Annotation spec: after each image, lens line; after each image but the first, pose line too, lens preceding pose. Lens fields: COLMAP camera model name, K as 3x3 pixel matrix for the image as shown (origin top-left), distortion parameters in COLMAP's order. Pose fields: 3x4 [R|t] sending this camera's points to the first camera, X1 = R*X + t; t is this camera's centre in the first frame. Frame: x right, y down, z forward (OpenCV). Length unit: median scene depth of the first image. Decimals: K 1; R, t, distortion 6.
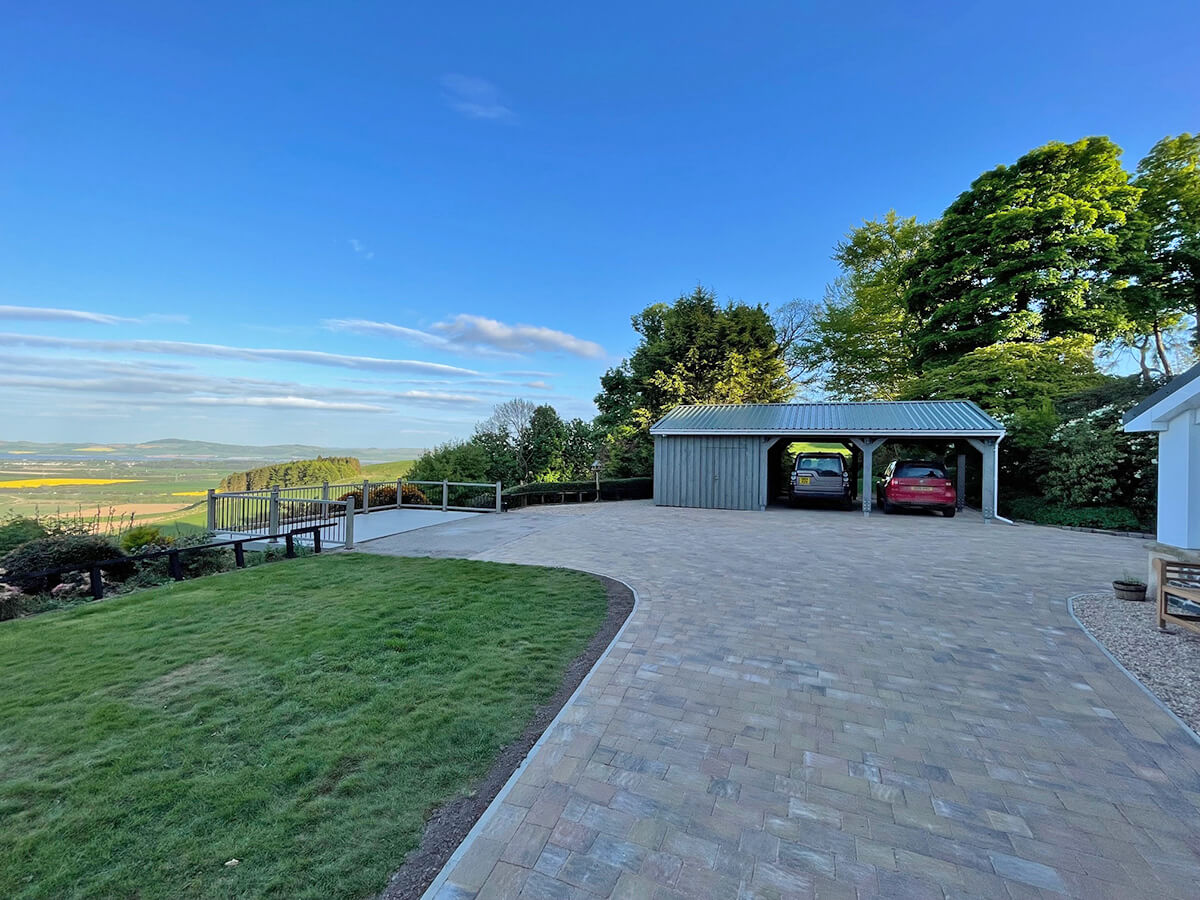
lens RADIAL K [[907.4, 0, 600.0], [0, 907.4, 450.0], [0, 0, 1]] dist [0.044366, -0.031628]
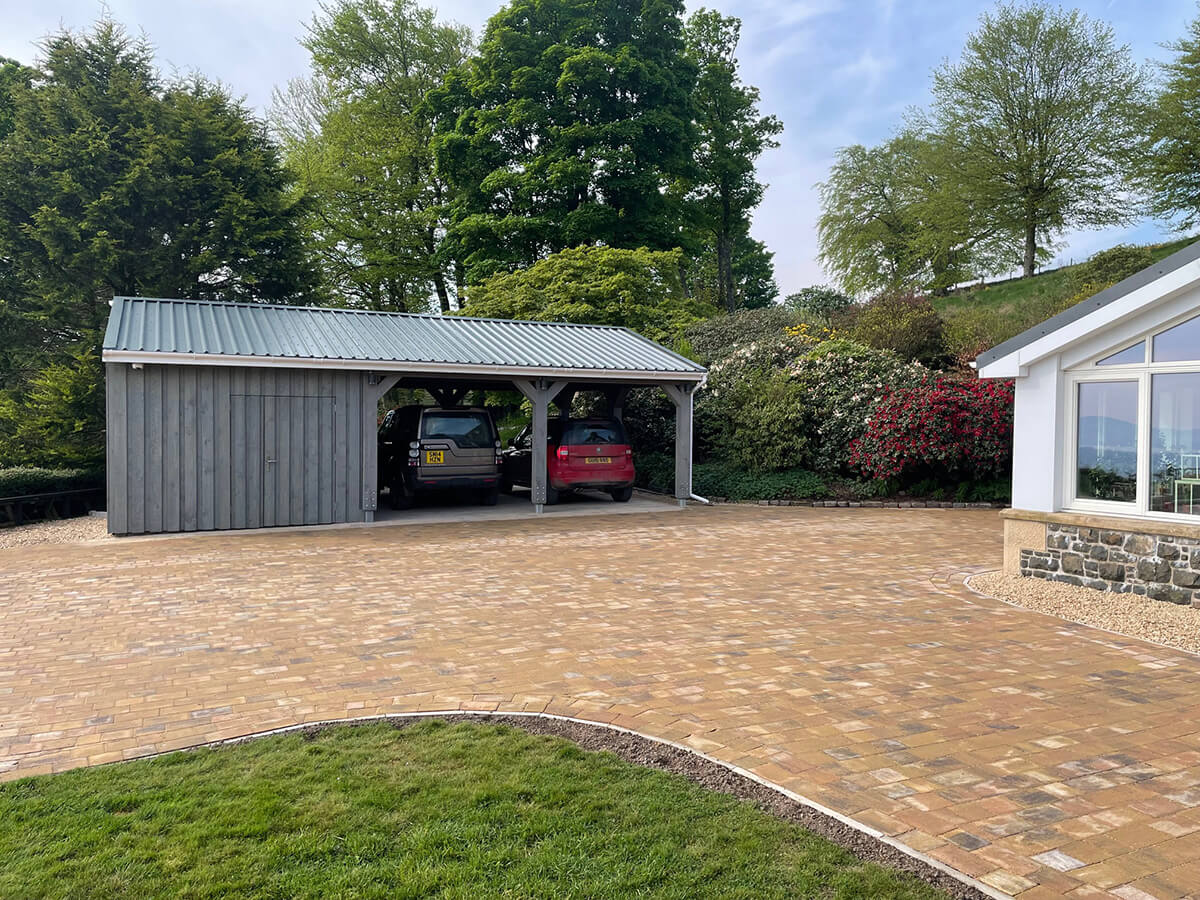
lens RADIAL K [[1109.3, 0, 600.0], [0, 1109.3, 450.0], [0, 0, 1]] dist [0.106717, -0.004277]
pose [[0.430495, -0.045029, 0.901469, -0.325908], [-0.002852, 0.998682, 0.051247, -0.005027], [-0.902589, -0.024632, 0.429799, 0.614128]]
